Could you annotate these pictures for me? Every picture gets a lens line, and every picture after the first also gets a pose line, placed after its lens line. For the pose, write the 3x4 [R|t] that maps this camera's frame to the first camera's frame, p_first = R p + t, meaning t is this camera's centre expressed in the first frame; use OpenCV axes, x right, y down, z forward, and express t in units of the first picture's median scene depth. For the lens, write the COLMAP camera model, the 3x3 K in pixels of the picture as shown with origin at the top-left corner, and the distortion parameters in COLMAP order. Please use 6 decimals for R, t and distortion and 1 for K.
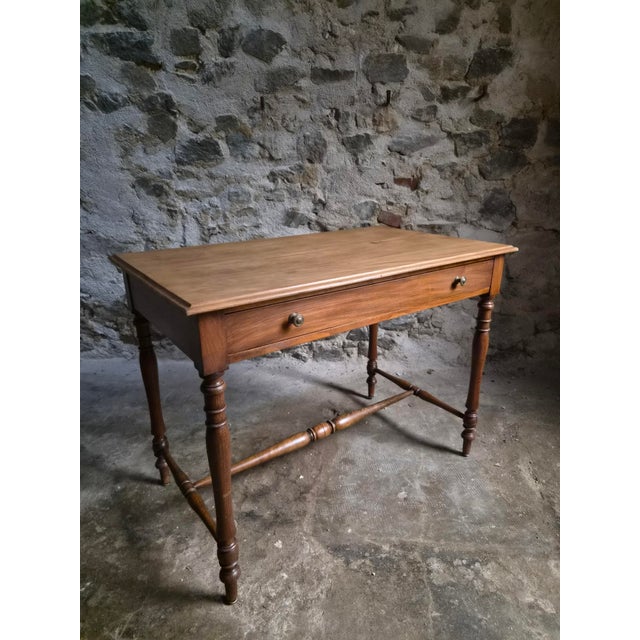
lens RADIAL K [[431.4, 0, 322.9], [0, 431.4, 326.6], [0, 0, 1]] dist [0.057437, -0.048866]
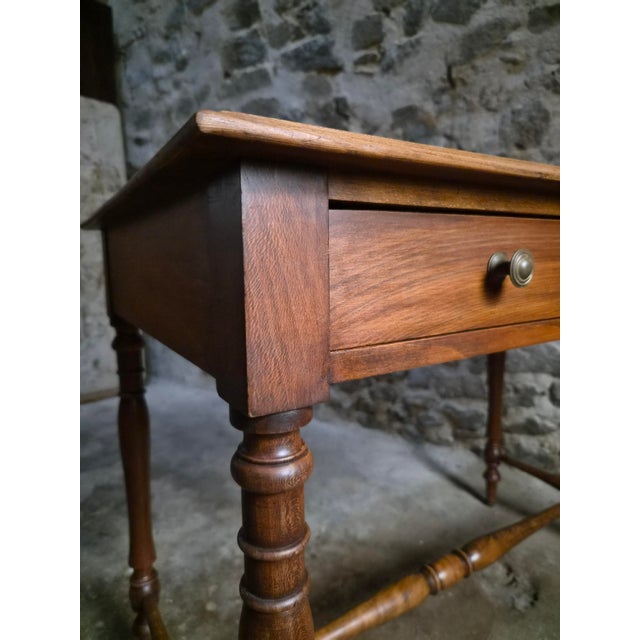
lens RADIAL K [[441.5, 0, 316.3], [0, 441.5, 318.3], [0, 0, 1]] dist [0.055087, -0.047275]
pose [[0.831718, 0.067346, -0.551098, 0.108606], [-0.179485, 0.971931, -0.152105, 0.025604], [0.525386, 0.225422, 0.820460, 0.365855]]
